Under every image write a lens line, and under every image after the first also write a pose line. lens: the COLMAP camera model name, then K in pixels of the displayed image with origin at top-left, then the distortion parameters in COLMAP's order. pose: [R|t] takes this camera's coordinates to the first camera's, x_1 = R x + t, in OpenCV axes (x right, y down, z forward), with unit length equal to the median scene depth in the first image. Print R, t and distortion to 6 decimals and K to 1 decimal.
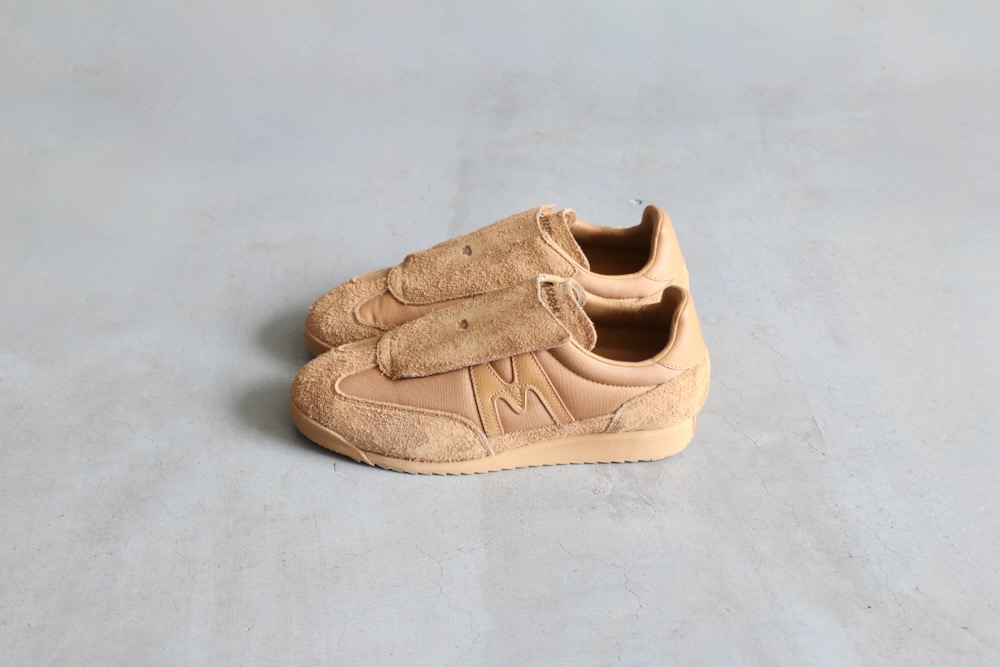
lens RADIAL K [[1274.7, 0, 499.2], [0, 1274.7, 336.4], [0, 0, 1]] dist [-0.095692, 0.000000]
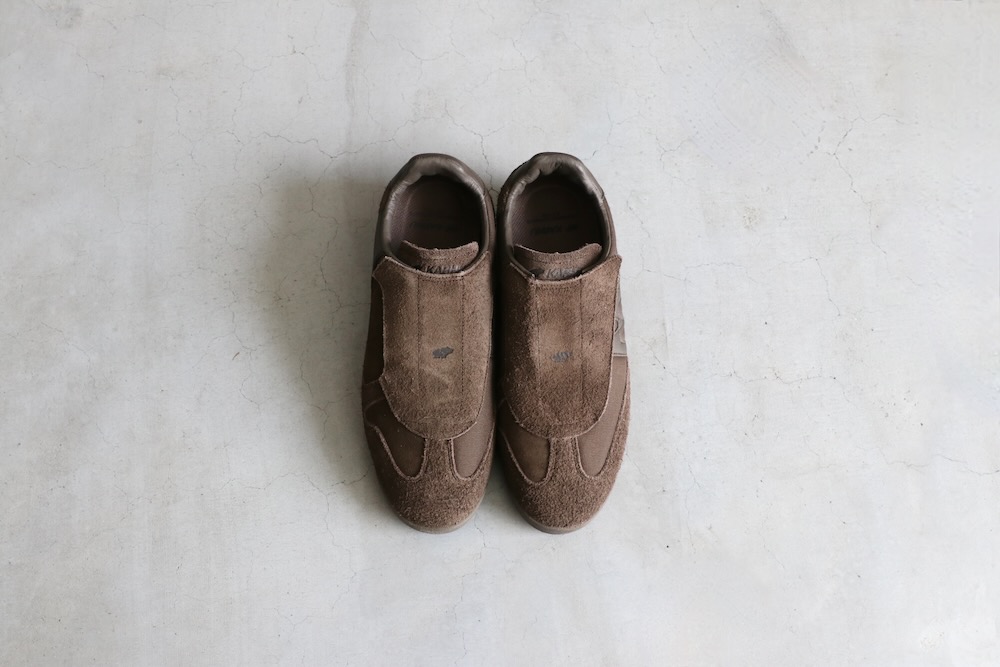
lens RADIAL K [[1139.9, 0, 502.0], [0, 1139.9, 329.5], [0, 0, 1]] dist [-0.092858, 0.000000]
pose [[0.999873, 0.014434, -0.006771, 0.123453], [-0.007650, 0.806964, 0.590551, -0.582404], [0.013989, -0.590424, 0.806972, 0.196257]]
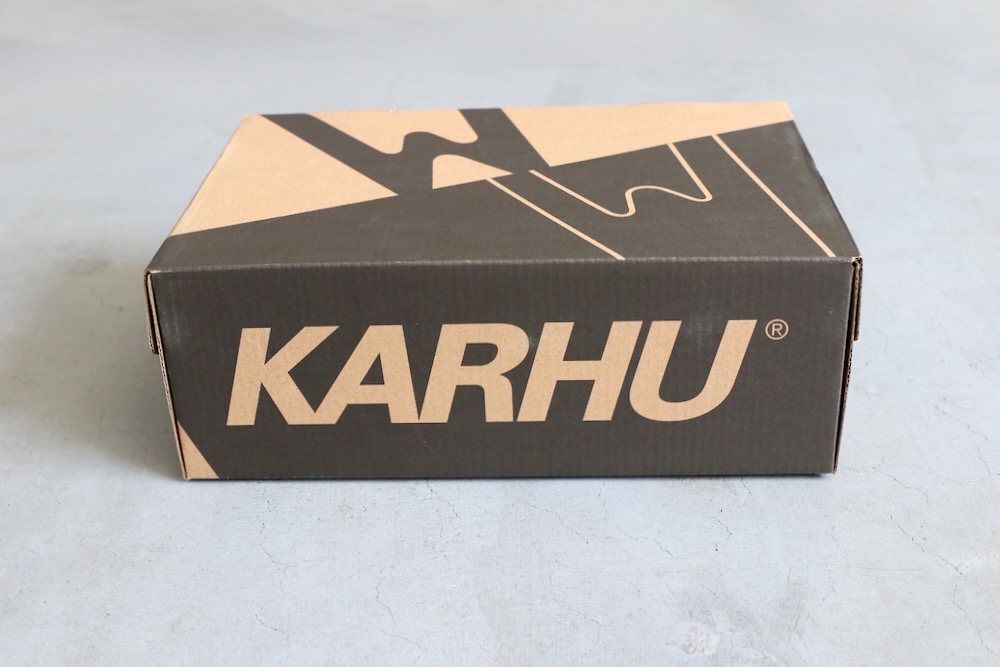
lens RADIAL K [[1354.4, 0, 501.1], [0, 1354.4, 333.4], [0, 0, 1]] dist [-0.075227, 0.000000]
pose [[0.996200, -0.019991, -0.084767, 0.046183], [0.007852, 0.989952, -0.141183, 0.066488], [0.086738, 0.139981, 0.986348, 0.368725]]
